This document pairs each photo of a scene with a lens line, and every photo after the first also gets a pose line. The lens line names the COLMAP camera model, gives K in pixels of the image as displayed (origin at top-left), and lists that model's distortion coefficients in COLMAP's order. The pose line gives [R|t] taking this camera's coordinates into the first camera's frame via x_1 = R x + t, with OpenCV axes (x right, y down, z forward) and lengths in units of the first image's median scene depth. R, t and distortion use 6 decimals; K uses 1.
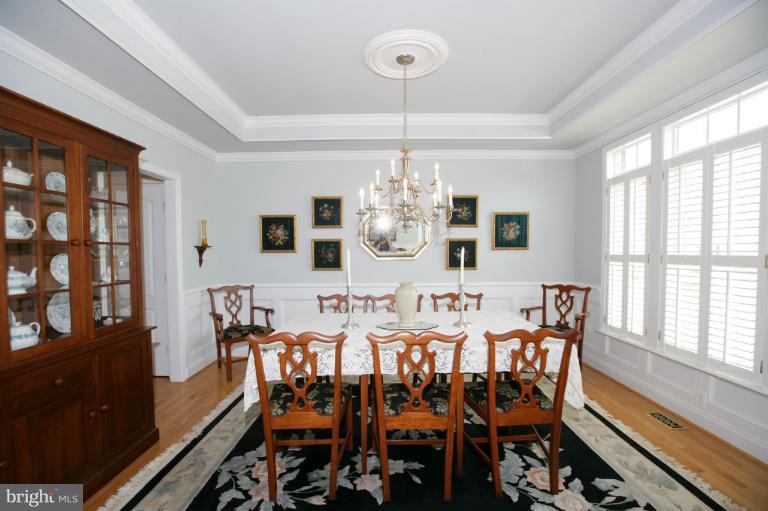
lens RADIAL K [[341.6, 0, 383.4], [0, 341.6, 260.2], [0, 0, 1]] dist [-0.027184, 0.000223]
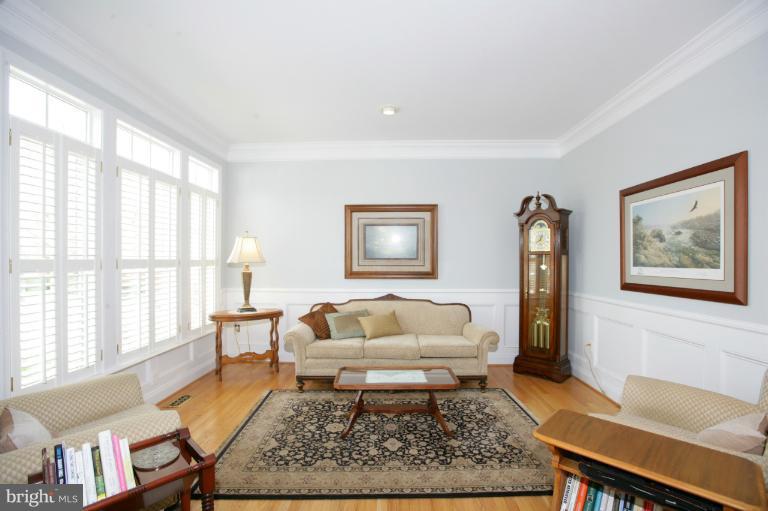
lens RADIAL K [[341.6, 0, 383.4], [0, 341.6, 260.2], [0, 0, 1]] dist [-0.027184, 0.000223]
pose [[-0.999981, -0.001057, 0.006114, 0.111591], [-0.000903, 0.999684, 0.025124, -0.038454], [-0.006138, 0.025118, -0.999666, 1.947305]]
